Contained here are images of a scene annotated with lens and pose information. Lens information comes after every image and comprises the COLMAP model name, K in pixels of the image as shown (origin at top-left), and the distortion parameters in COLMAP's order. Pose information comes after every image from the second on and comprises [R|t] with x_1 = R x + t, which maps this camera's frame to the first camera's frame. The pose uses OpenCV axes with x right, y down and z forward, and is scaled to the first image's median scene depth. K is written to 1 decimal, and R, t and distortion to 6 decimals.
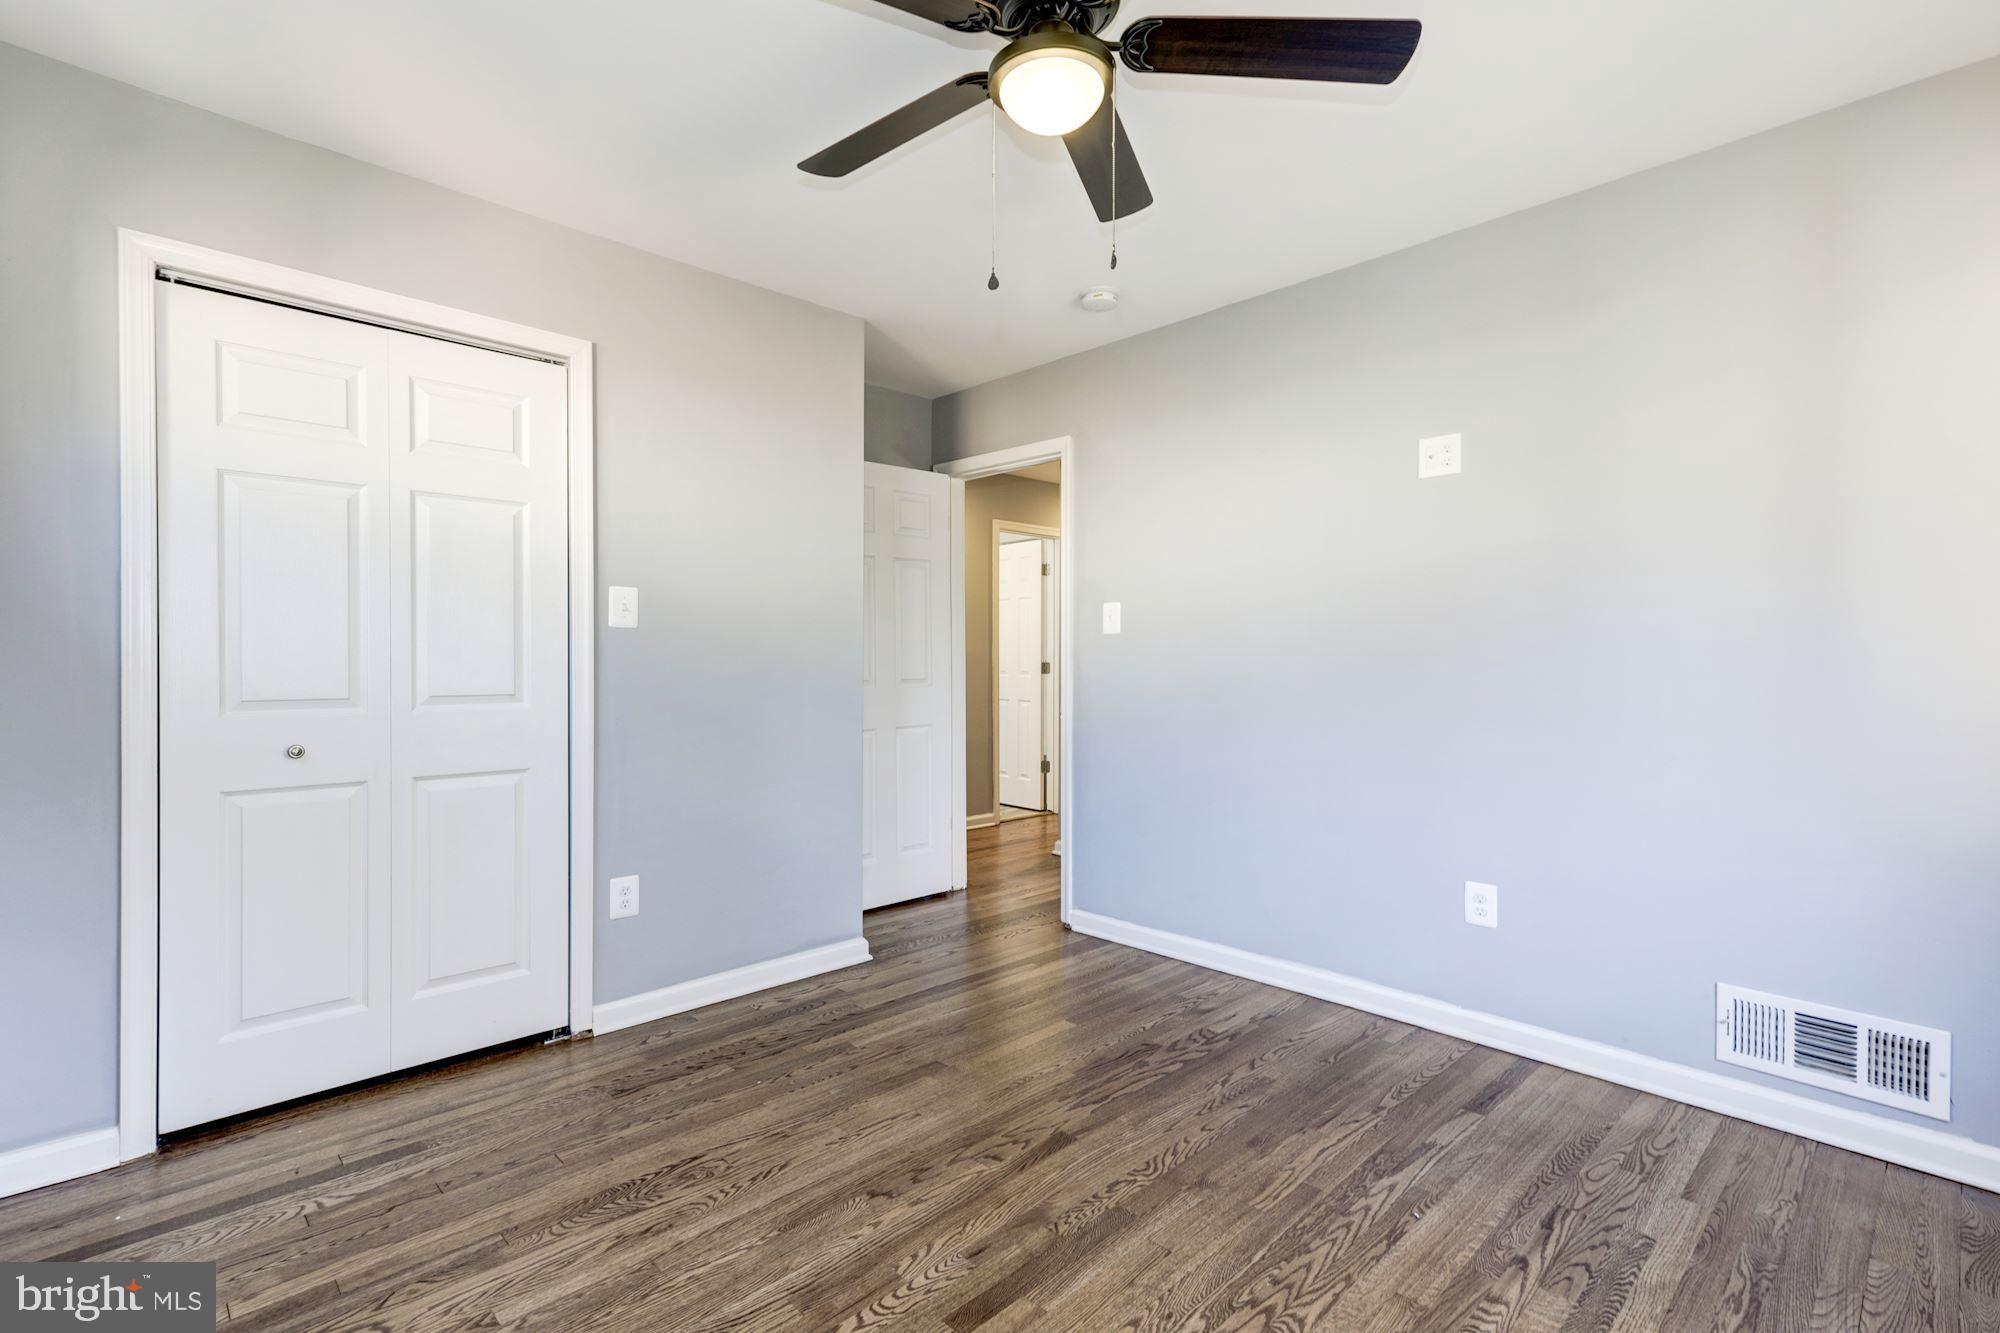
lens RADIAL K [[913.4, 0, 1014.1], [0, 913.4, 659.7], [0, 0, 1]] dist [0.010452, 0.000625]
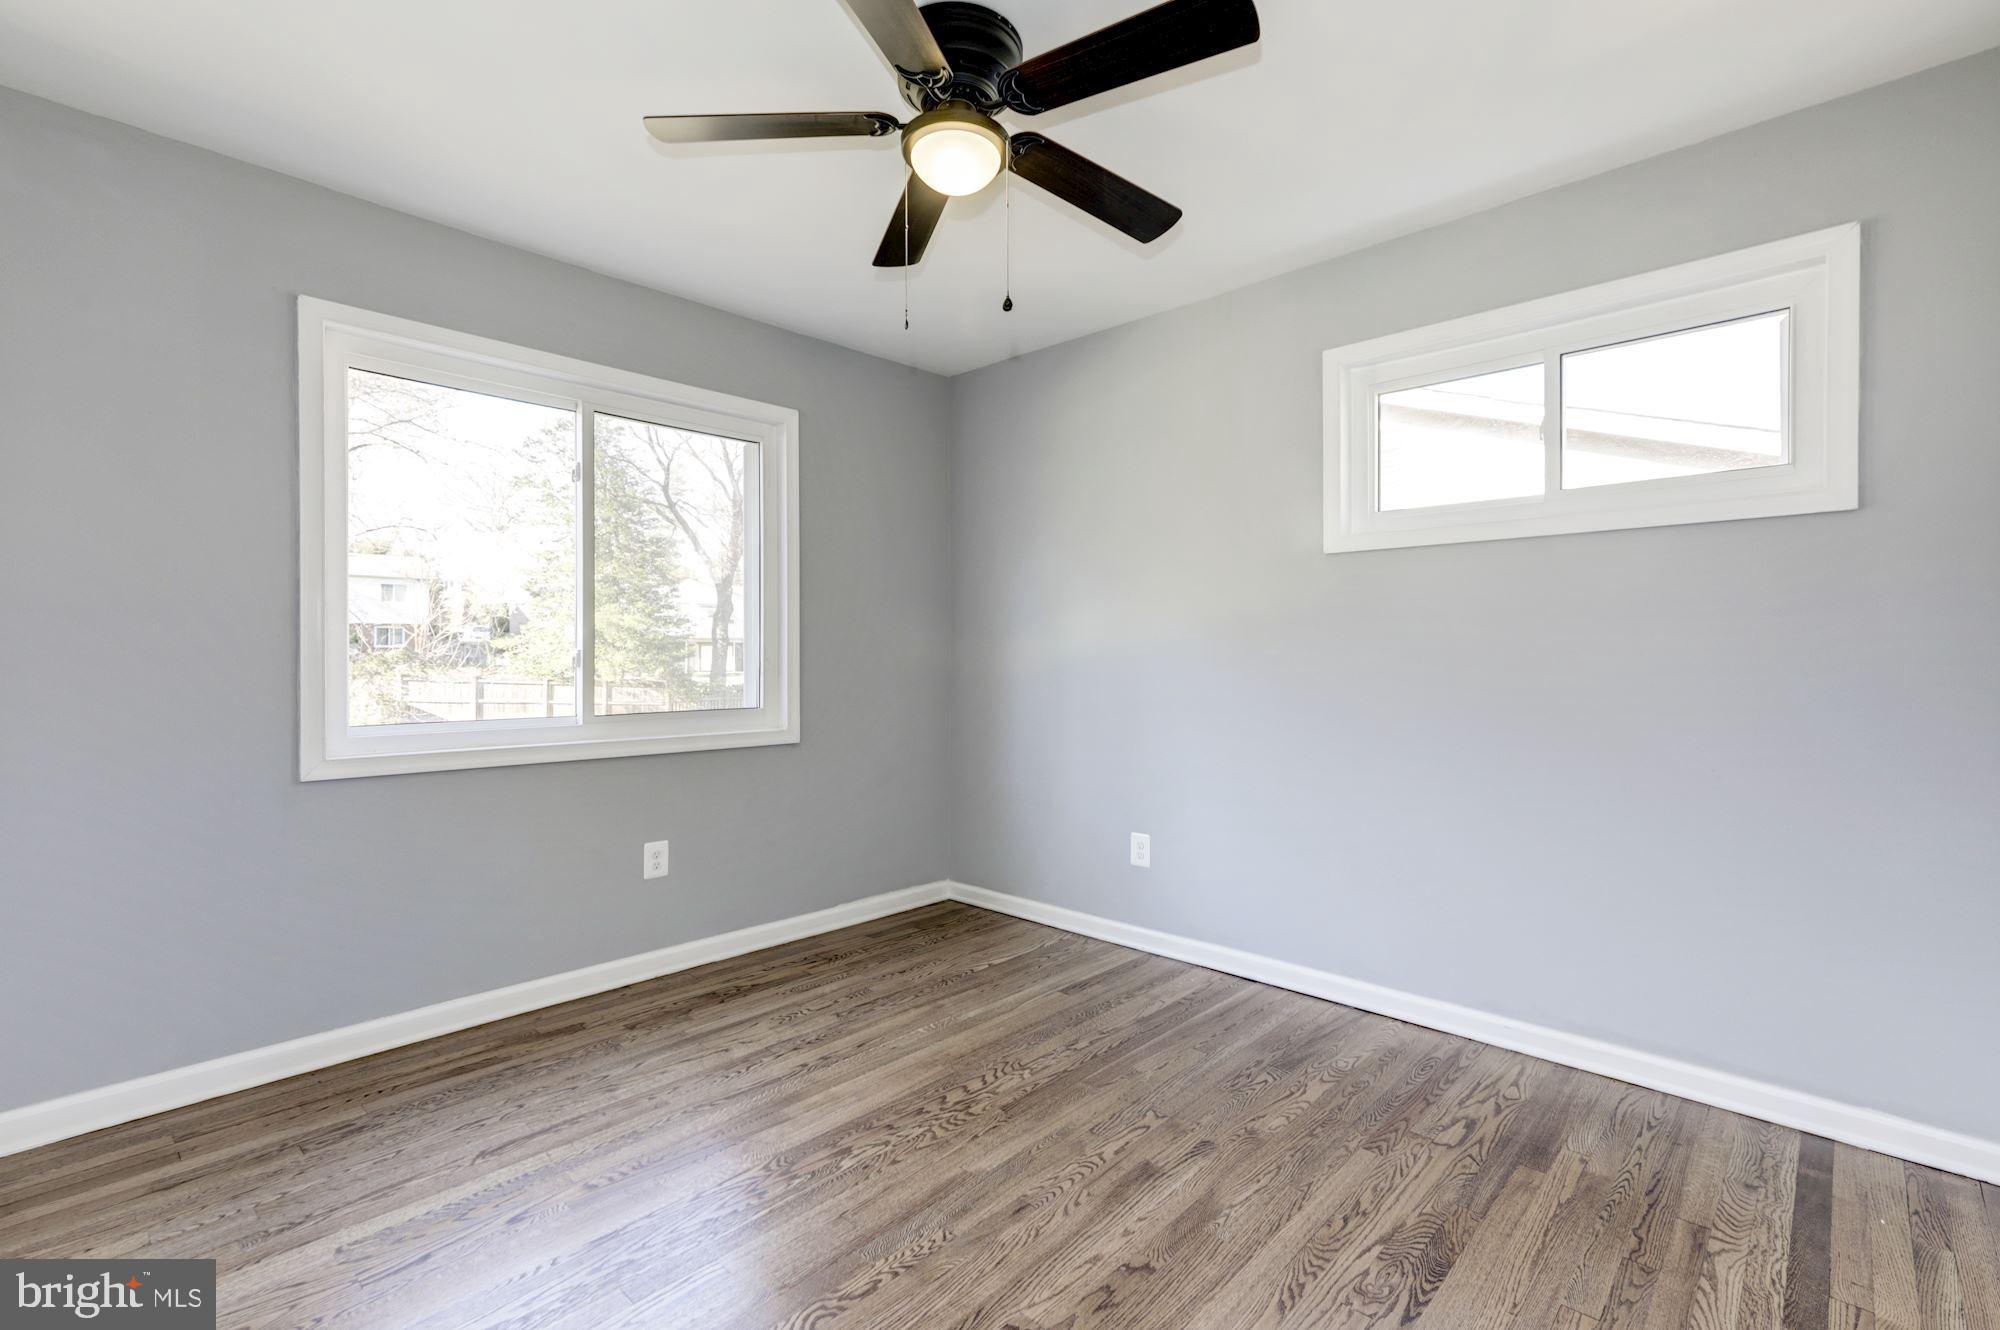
lens RADIAL K [[913.4, 0, 1014.1], [0, 913.4, 658.2], [0, 0, 1]] dist [0.010452, 0.000625]
pose [[-0.998979, -0.001556, -0.045147, 0.016290], [-0.001757, 0.999989, 0.004404, -0.008122], [0.045140, 0.004479, -0.998971, 1.940778]]
